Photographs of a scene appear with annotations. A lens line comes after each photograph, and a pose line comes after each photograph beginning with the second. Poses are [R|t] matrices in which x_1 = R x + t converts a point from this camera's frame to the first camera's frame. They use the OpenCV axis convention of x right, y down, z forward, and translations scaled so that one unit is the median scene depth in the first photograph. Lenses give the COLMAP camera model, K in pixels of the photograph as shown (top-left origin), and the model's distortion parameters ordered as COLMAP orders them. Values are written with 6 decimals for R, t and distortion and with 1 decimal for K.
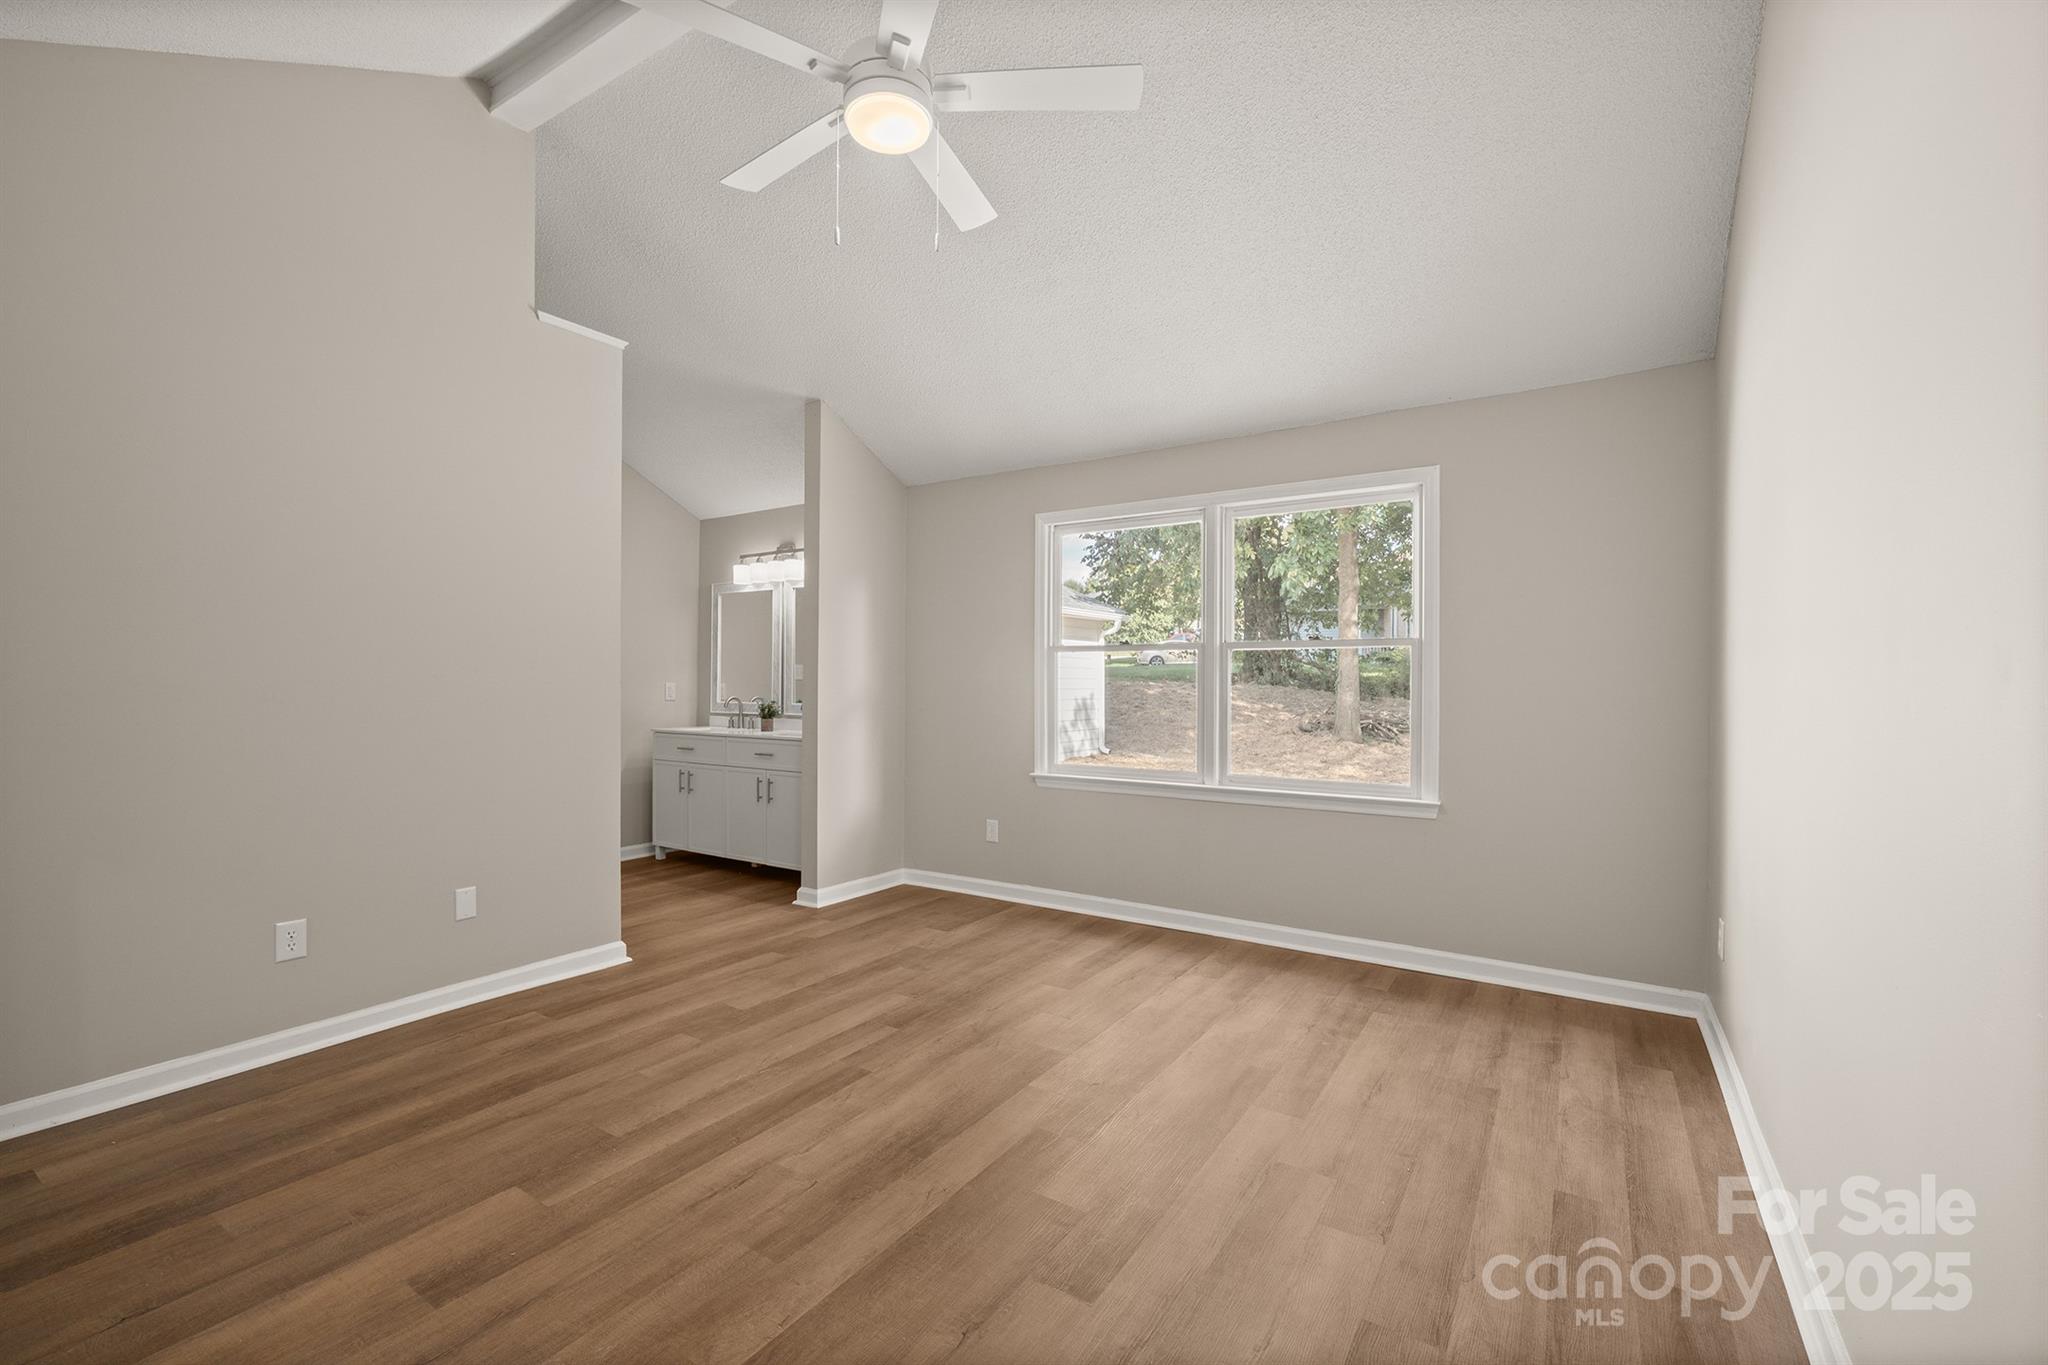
lens RADIAL K [[859.3, 0, 1027.3], [0, 859.3, 693.2], [0, 0, 1]] dist [-0.007347, -0.000547]
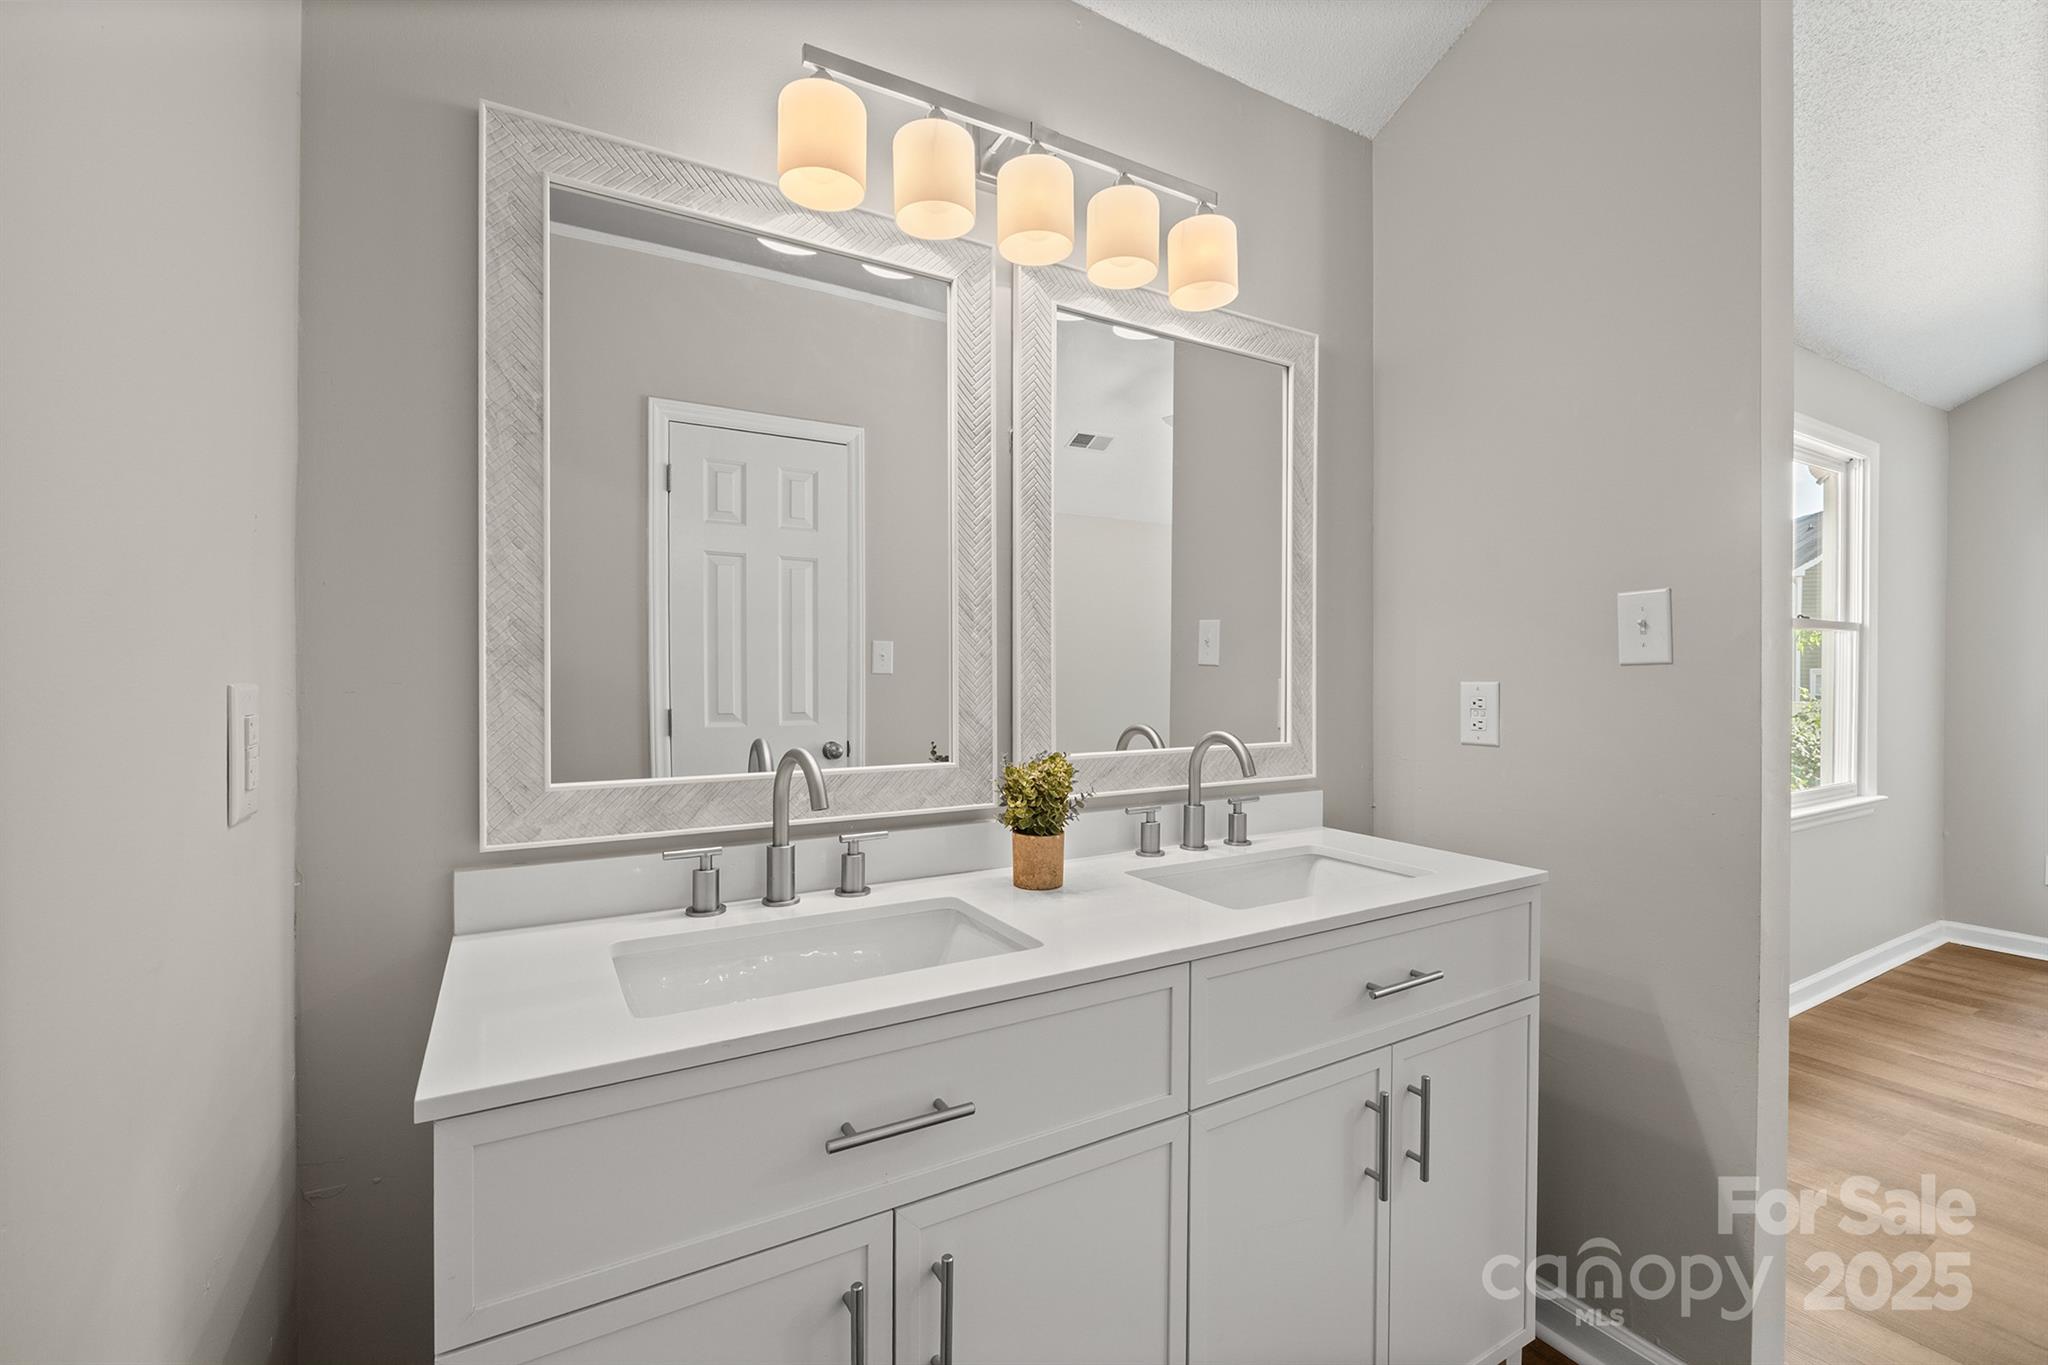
lens RADIAL K [[883.8, 0, 1024.0], [0, 883.8, 682.5], [0, 0, 1]] dist [0.000447, 0.000153]
pose [[0.442990, -0.013066, 0.896432, -0.912134], [0.014235, 0.999870, 0.007539, -0.021771], [-0.896414, 0.009421, 0.443118, 1.570586]]
